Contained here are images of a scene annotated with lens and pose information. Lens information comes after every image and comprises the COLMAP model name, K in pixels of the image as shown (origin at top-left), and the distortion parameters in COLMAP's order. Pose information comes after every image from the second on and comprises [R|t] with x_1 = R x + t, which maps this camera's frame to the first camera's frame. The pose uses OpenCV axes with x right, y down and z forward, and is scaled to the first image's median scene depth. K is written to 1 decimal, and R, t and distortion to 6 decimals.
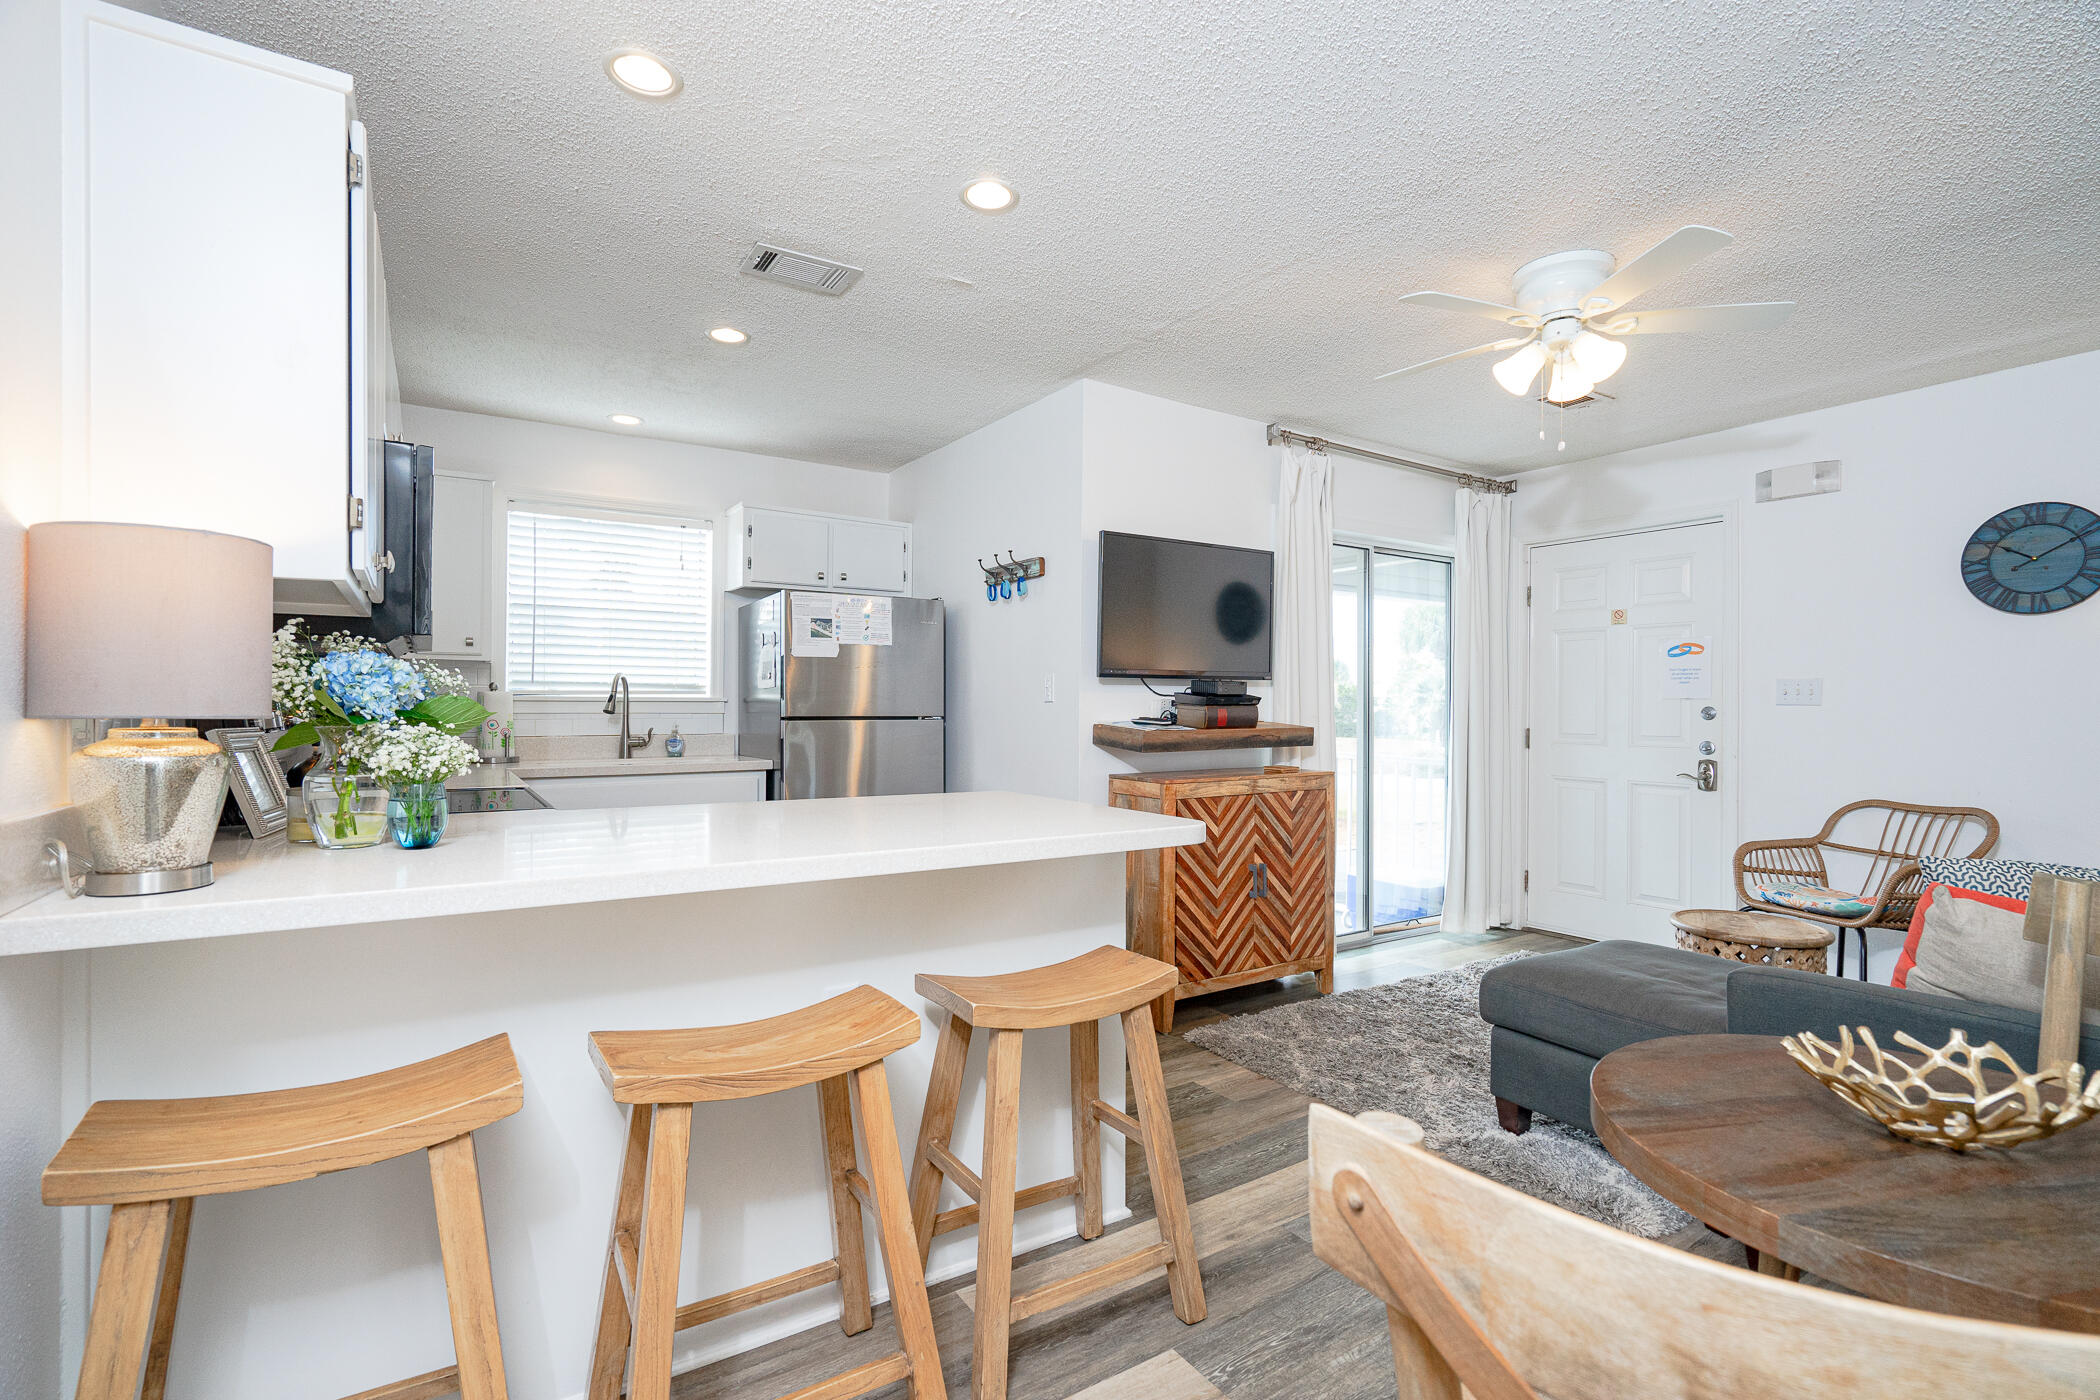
lens RADIAL K [[958.9, 0, 1045.7], [0, 958.9, 700.2], [0, 0, 1]] dist [-0.007293, 0.004985]
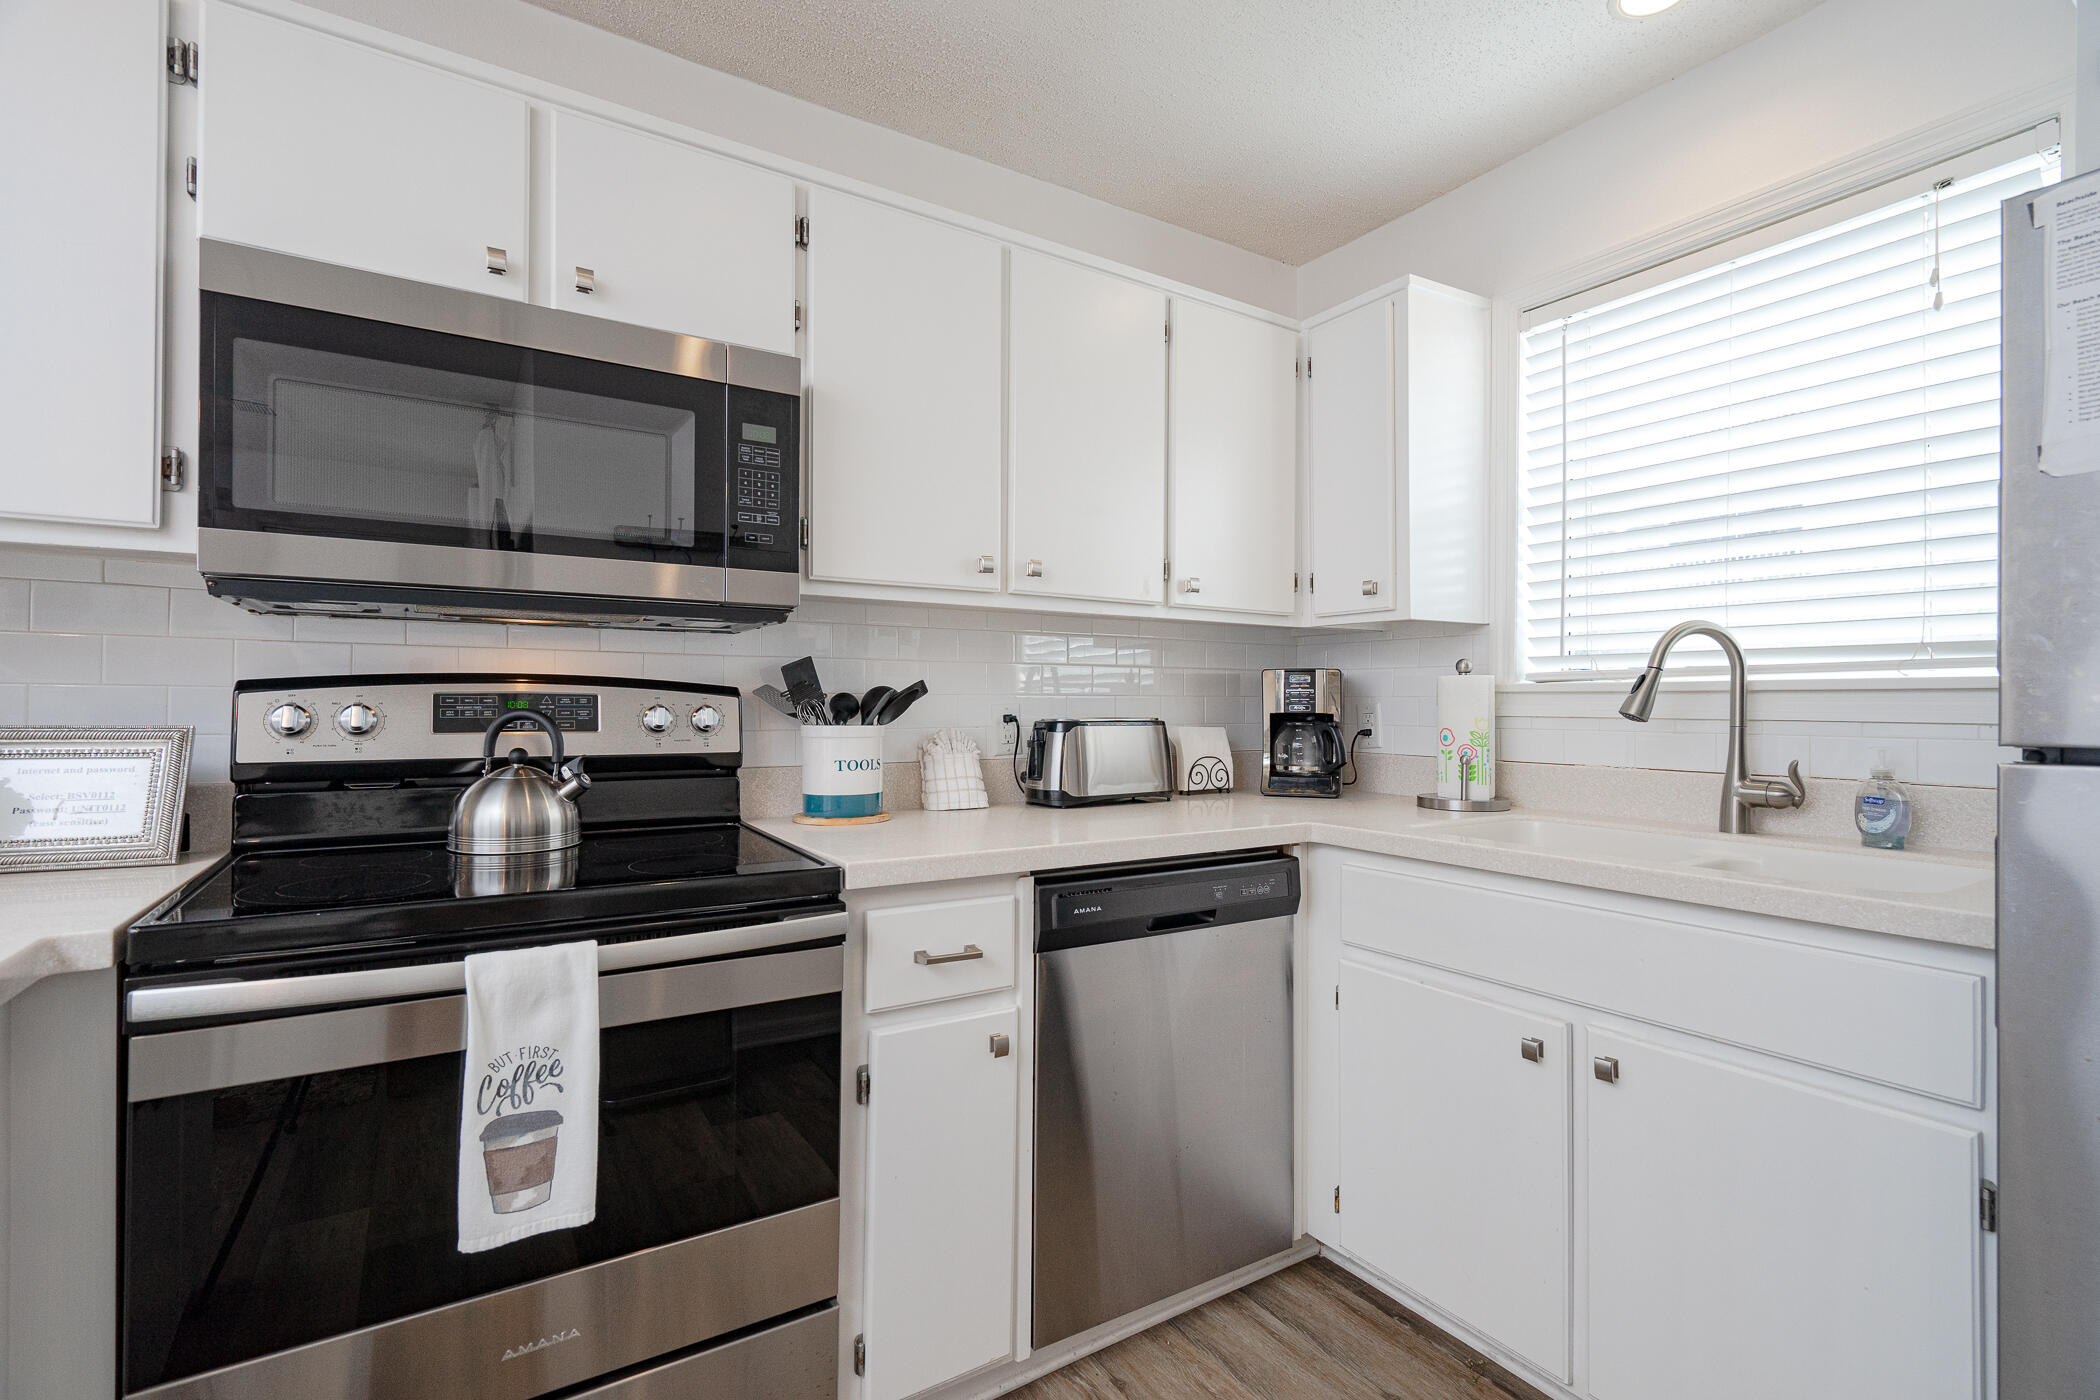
lens RADIAL K [[958.9, 0, 1054.3], [0, 958.9, 694.7], [0, 0, 1]] dist [-0.007293, 0.004985]
pose [[-0.004923, -0.010020, -0.999938, -0.048642], [-0.000983, 0.999949, -0.010015, 0.008395], [0.999987, 0.000934, -0.004932, 0.846086]]
